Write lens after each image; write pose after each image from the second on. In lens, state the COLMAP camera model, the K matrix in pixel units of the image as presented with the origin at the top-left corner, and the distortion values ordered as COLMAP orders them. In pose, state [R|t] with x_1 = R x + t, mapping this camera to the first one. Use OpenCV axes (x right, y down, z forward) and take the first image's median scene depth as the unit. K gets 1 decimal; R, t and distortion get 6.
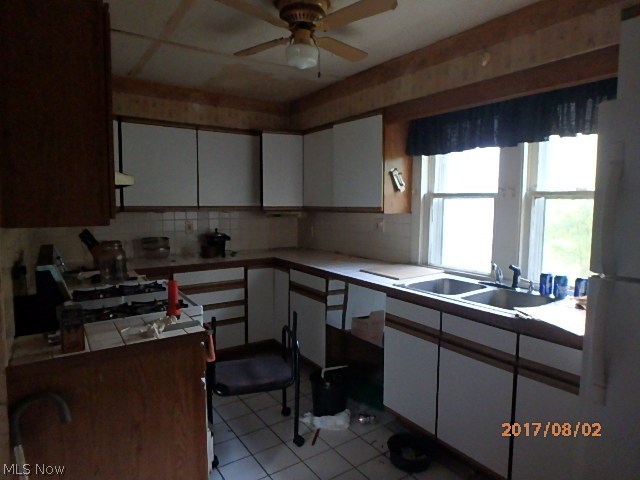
lens RADIAL K [[409.1, 0, 320.0], [0, 409.1, 240.0], [0, 0, 1]] dist [-0.007818, -0.000707]
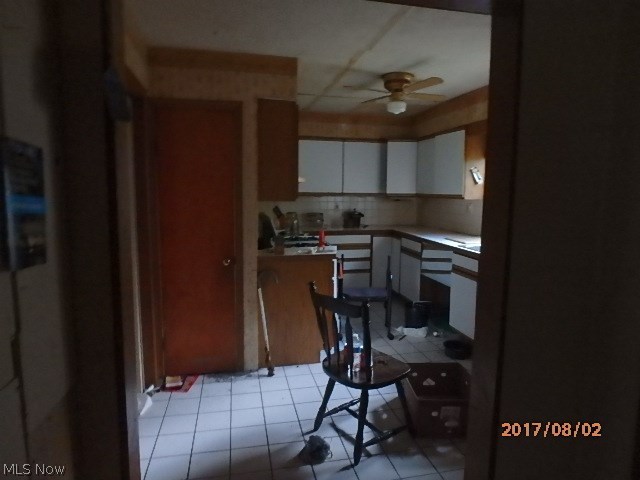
lens RADIAL K [[409.1, 0, 320.0], [0, 409.1, 240.0], [0, 0, 1]] dist [-0.007818, -0.000707]
pose [[0.930109, 0.051056, -0.363717, 0.188282], [-0.038722, 0.998403, 0.041129, 0.033211], [0.365236, -0.024171, 0.930601, -0.449696]]
